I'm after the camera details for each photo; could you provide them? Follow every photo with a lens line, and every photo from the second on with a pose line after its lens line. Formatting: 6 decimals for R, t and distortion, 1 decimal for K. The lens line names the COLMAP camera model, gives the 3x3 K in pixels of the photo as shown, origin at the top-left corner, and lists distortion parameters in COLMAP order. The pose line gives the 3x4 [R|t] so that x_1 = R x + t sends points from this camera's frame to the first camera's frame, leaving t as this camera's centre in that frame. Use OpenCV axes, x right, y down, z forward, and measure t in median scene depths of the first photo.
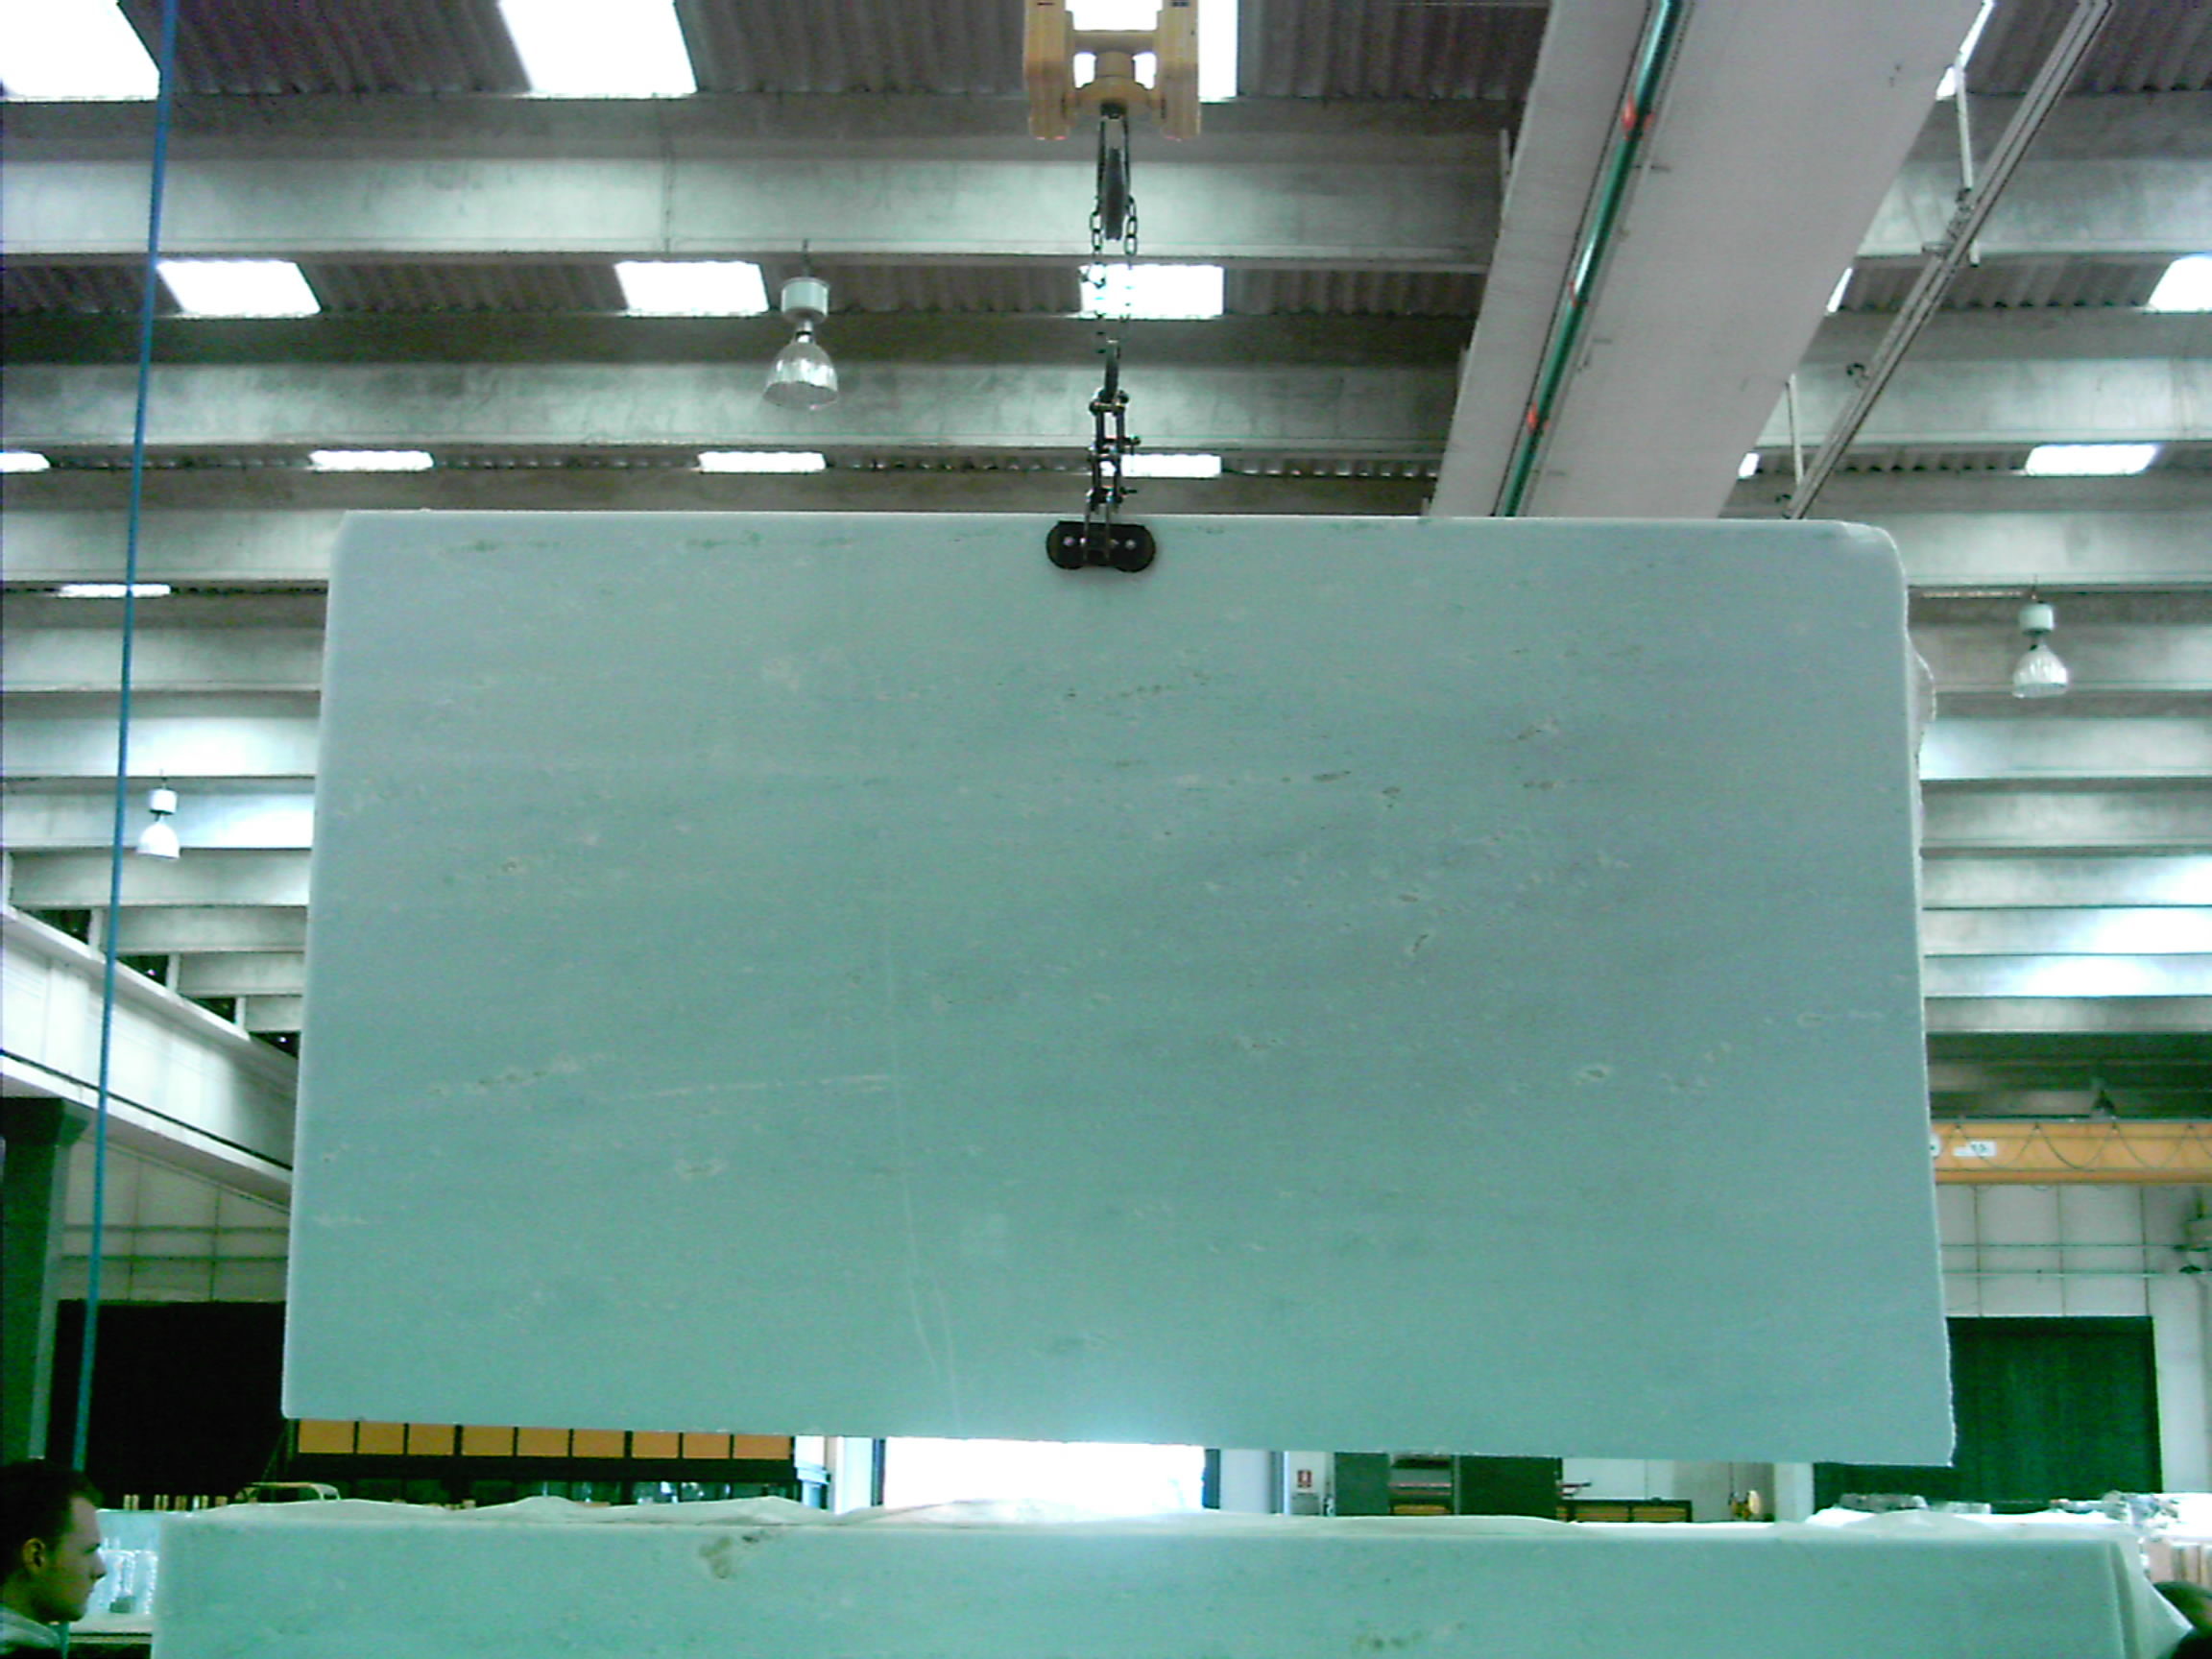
lens RADIAL K [[2883.0, 0, 1106.0], [0, 2883.0, 829.5], [0, 0, 1]] dist [-0.056626, 0.055340]
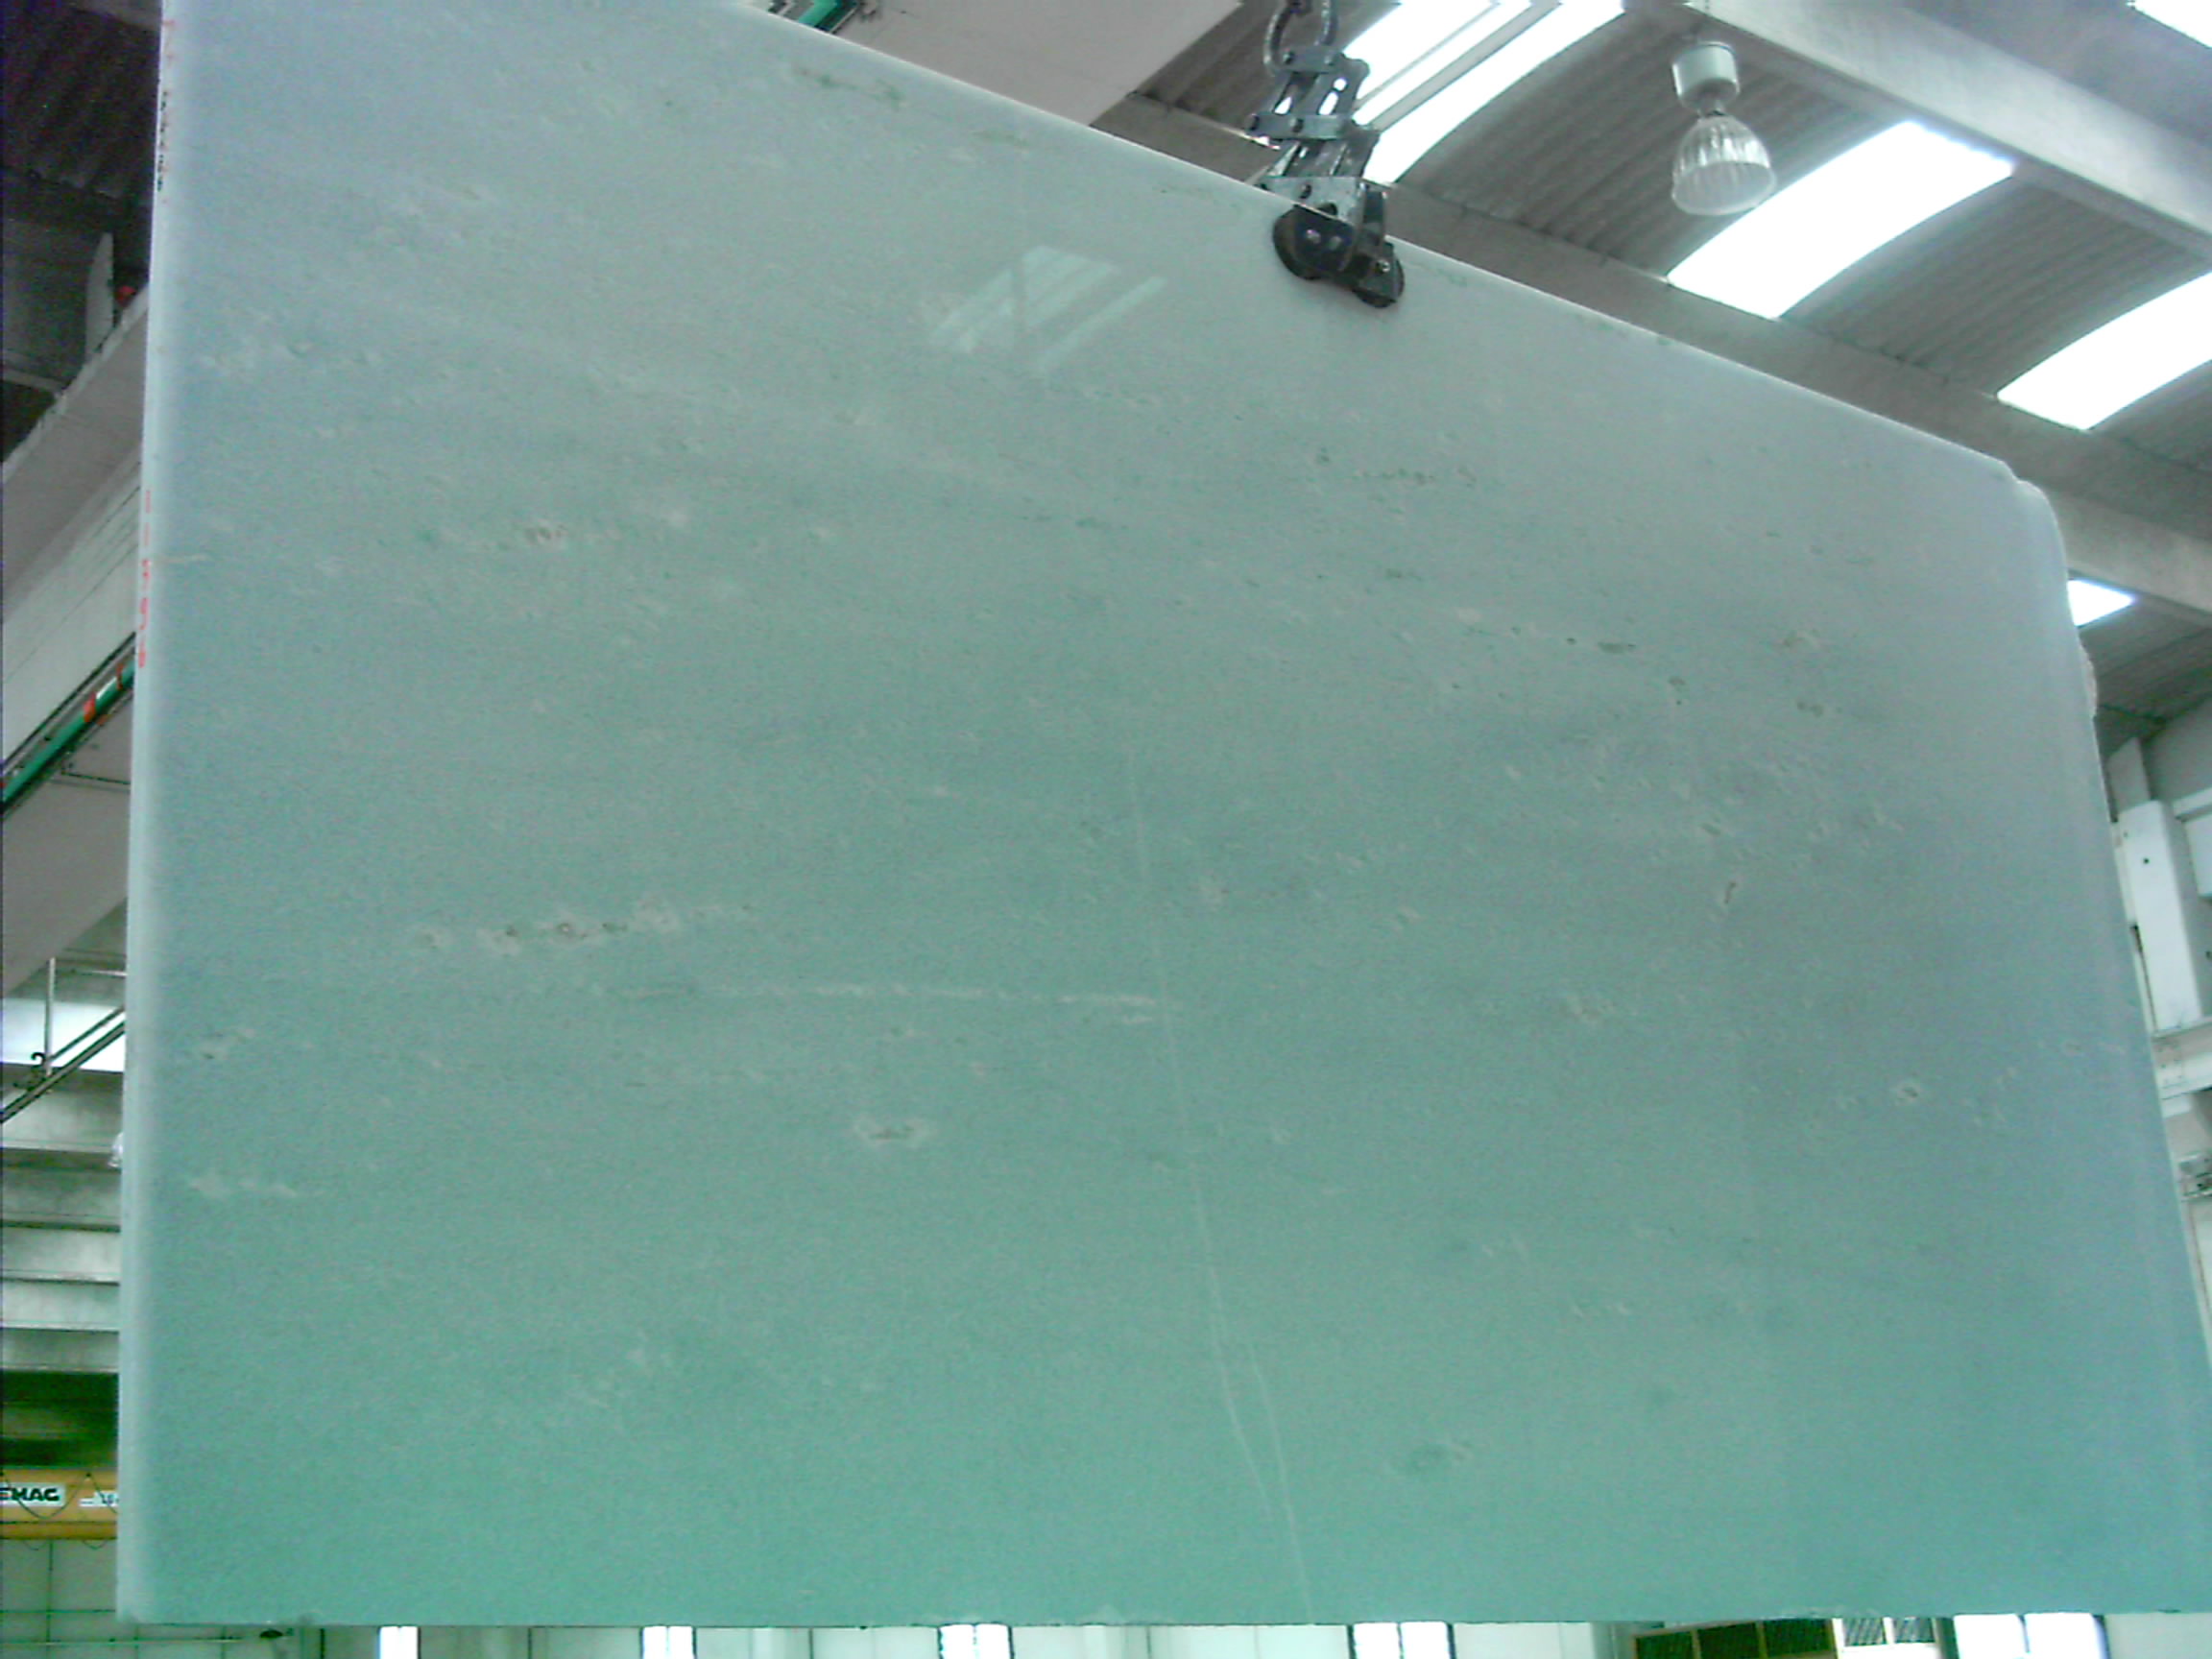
lens RADIAL K [[2883.0, 0, 1106.0], [0, 2883.0, 829.5], [0, 0, 1]] dist [-0.056626, 0.055340]
pose [[0.772518, 0.141701, 0.618981, -0.445956], [-0.061058, 0.986843, -0.149711, 0.137950], [-0.632051, 0.077861, 0.771005, 0.543823]]
